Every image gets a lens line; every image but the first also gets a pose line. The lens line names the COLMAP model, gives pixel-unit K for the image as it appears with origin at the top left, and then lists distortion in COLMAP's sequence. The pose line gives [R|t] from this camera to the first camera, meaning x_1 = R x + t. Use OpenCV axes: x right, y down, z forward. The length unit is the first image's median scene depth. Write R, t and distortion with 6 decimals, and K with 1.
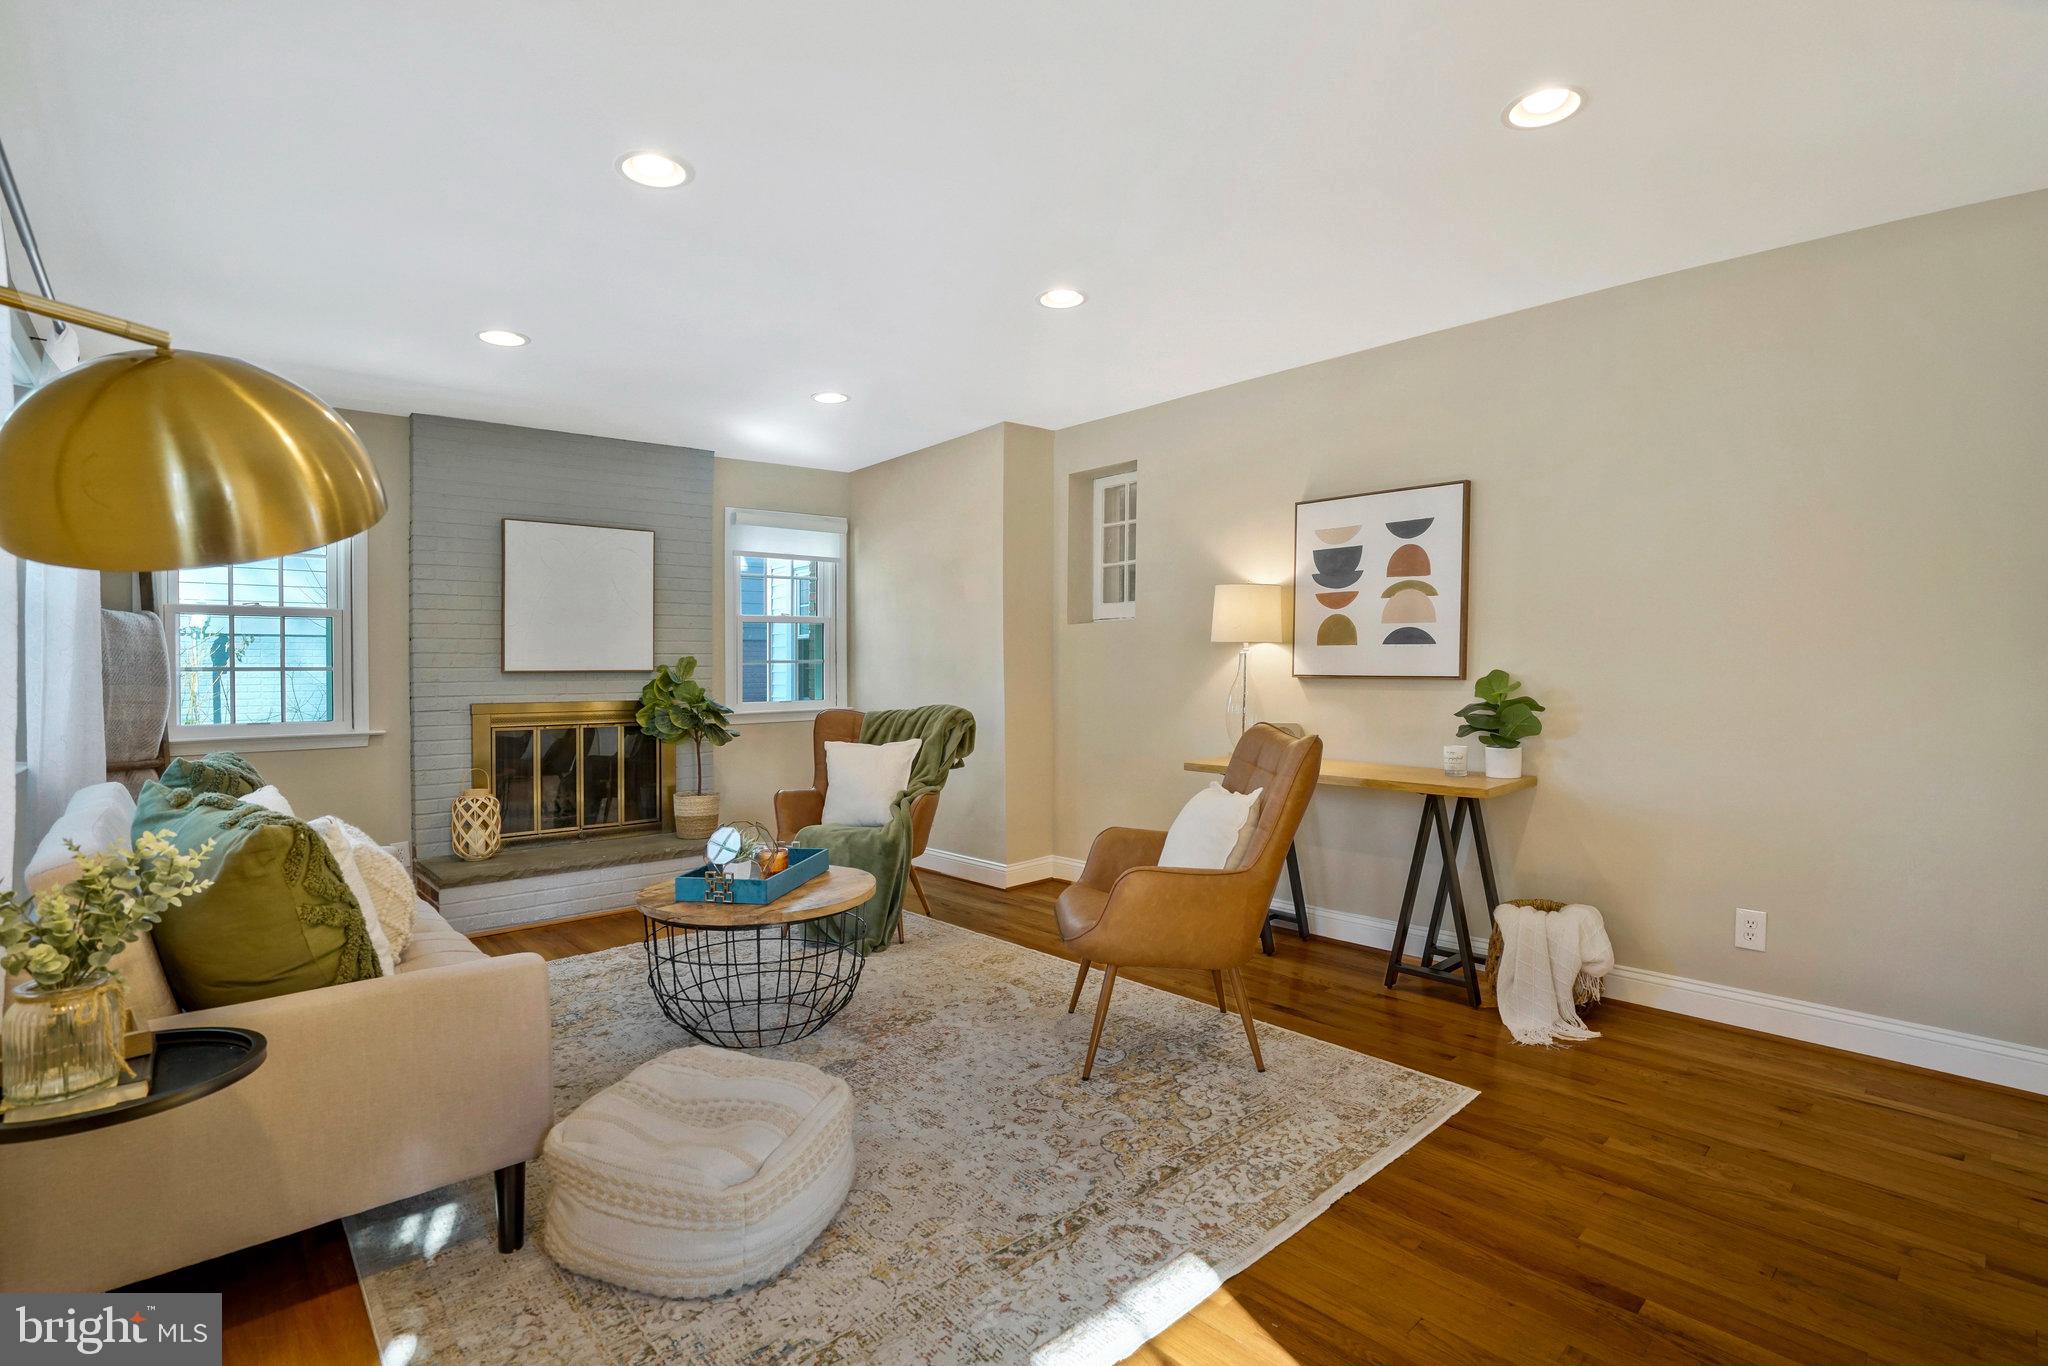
lens RADIAL K [[978.1, 0, 1065.2], [0, 978.1, 710.4], [0, 0, 1]] dist [-0.090857, -0.000212]
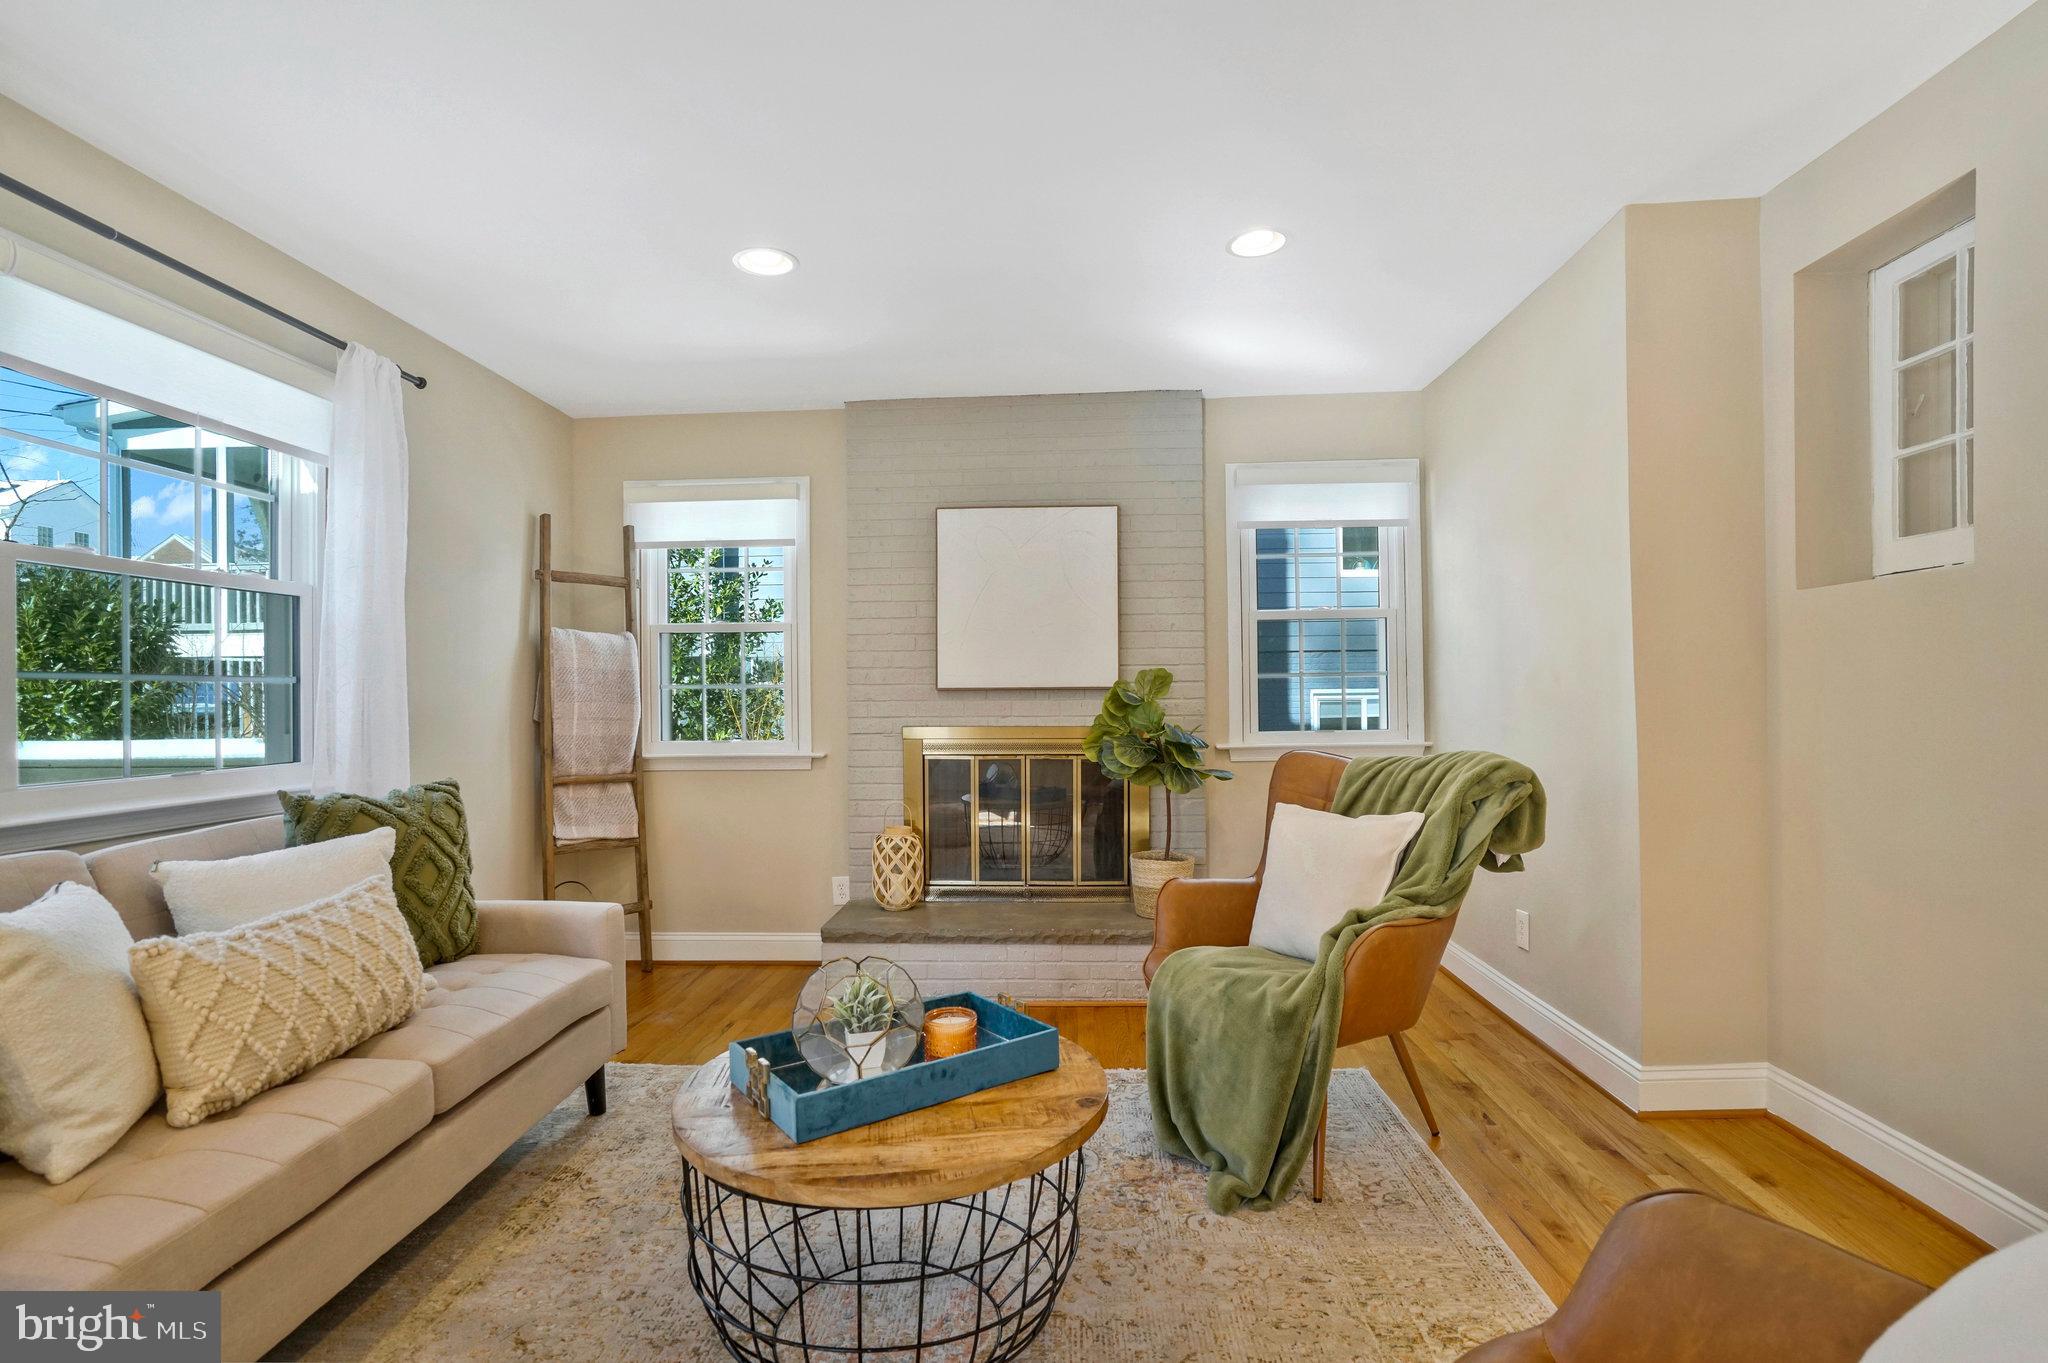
lens RADIAL K [[981.5, 0, 1016.8], [0, 981.5, 688.4], [0, 0, 1]] dist [-0.039244, 0.017426]
pose [[0.682436, -0.001447, -0.730944, 0.098521], [-0.023881, 0.999420, -0.024274, -0.022661], [0.730555, 0.034021, 0.682006, 0.464358]]
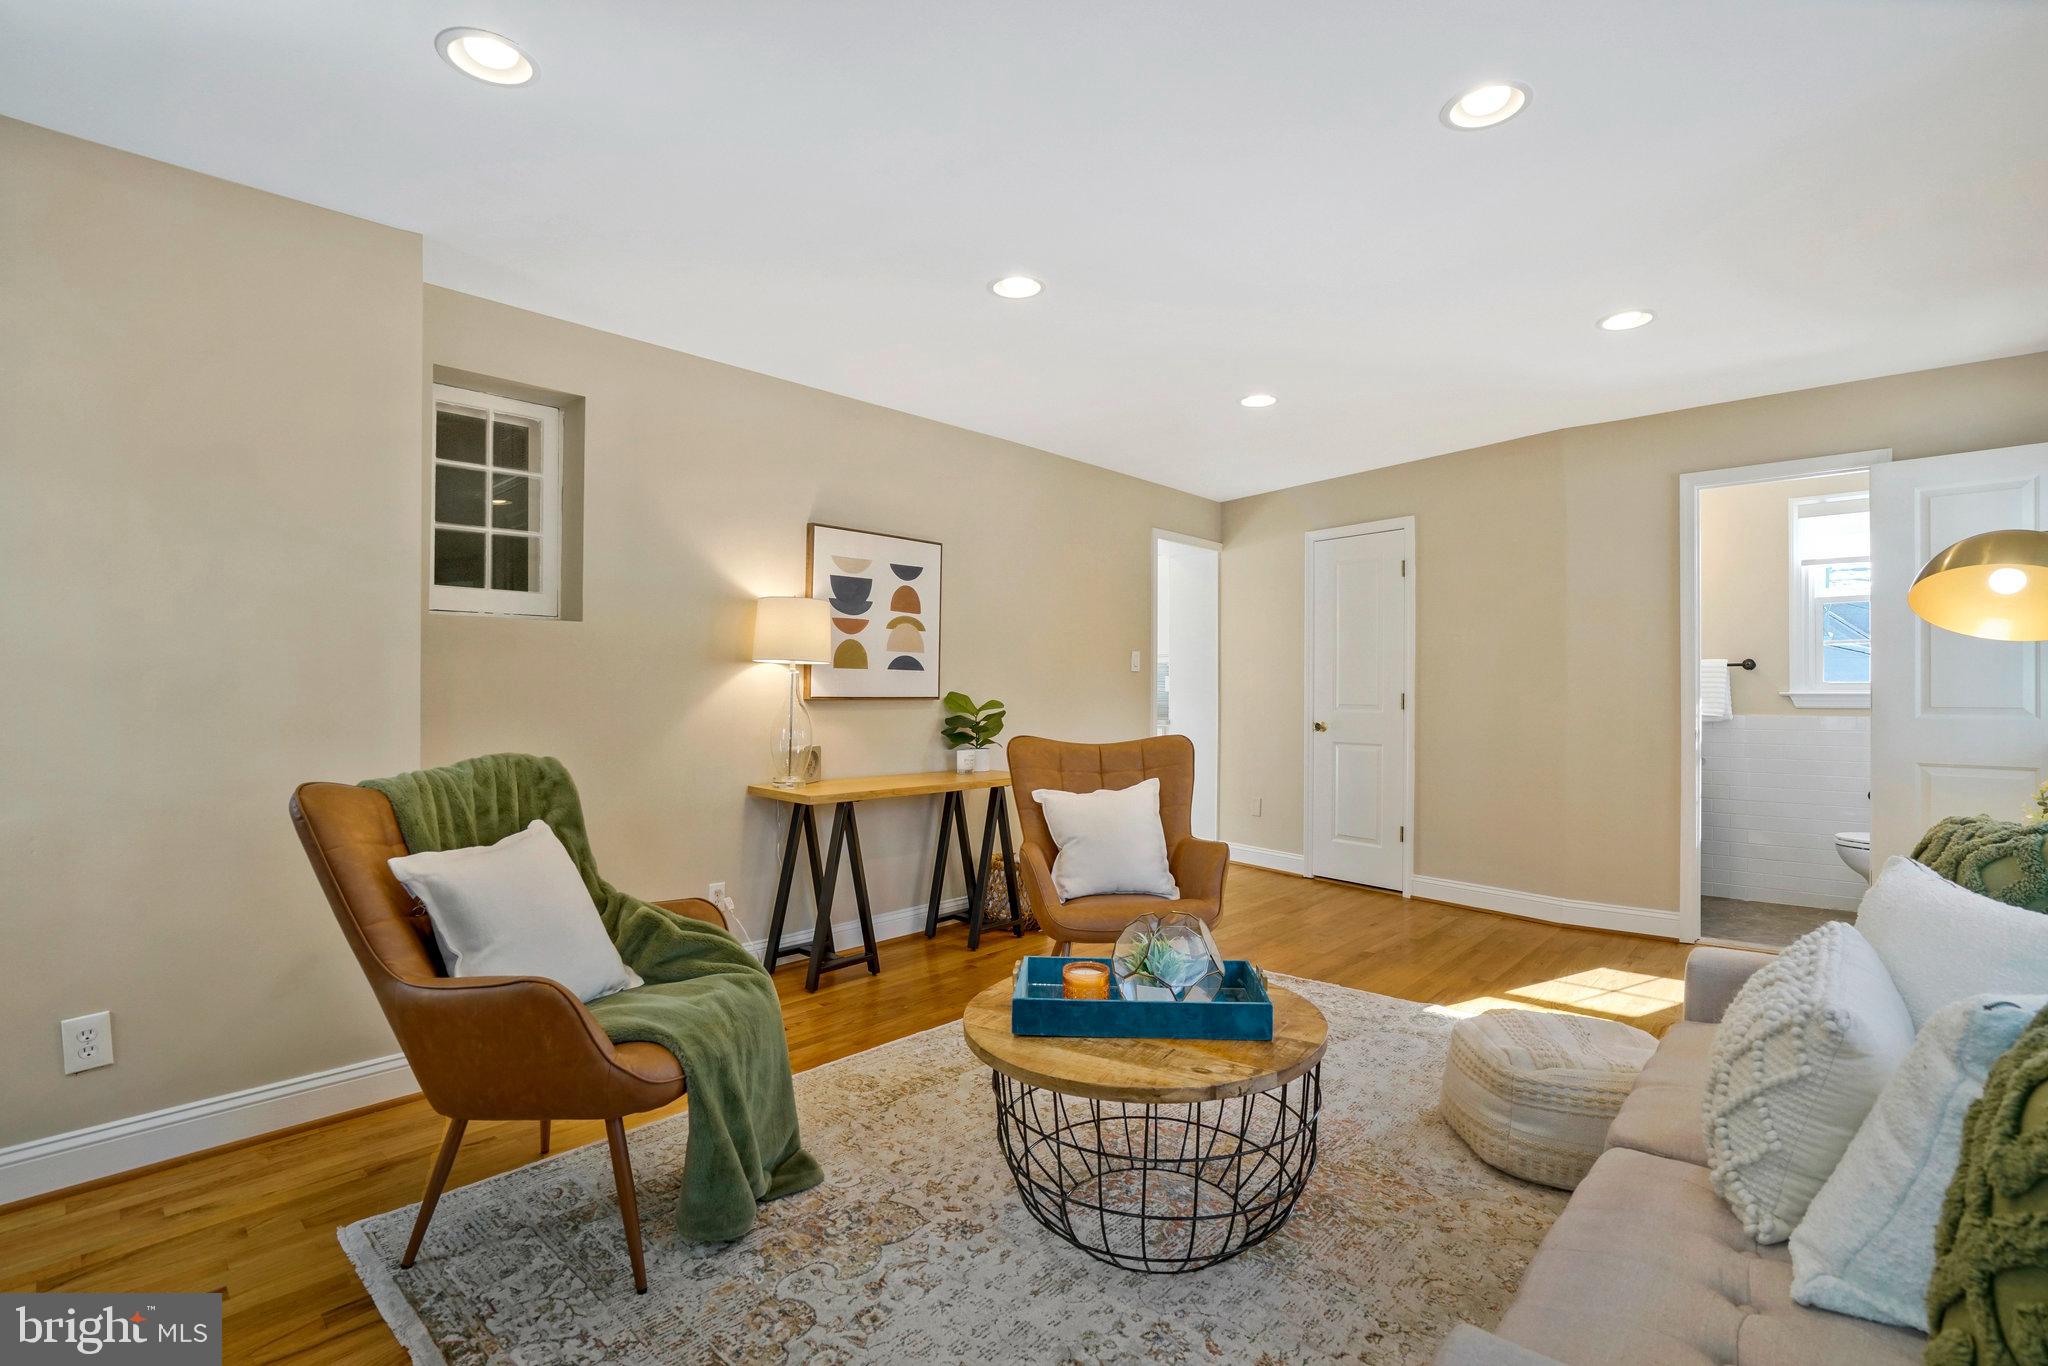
lens RADIAL K [[959.2, 0, 1016.4], [0, 959.2, 673.1], [0, 0, 1]] dist [-0.014400, 0.018751]
pose [[-0.078097, 0.018788, 0.996769, -0.704731], [0.041462, 0.999019, -0.015582, -0.034683], [-0.996083, 0.040112, -0.078799, 0.818747]]
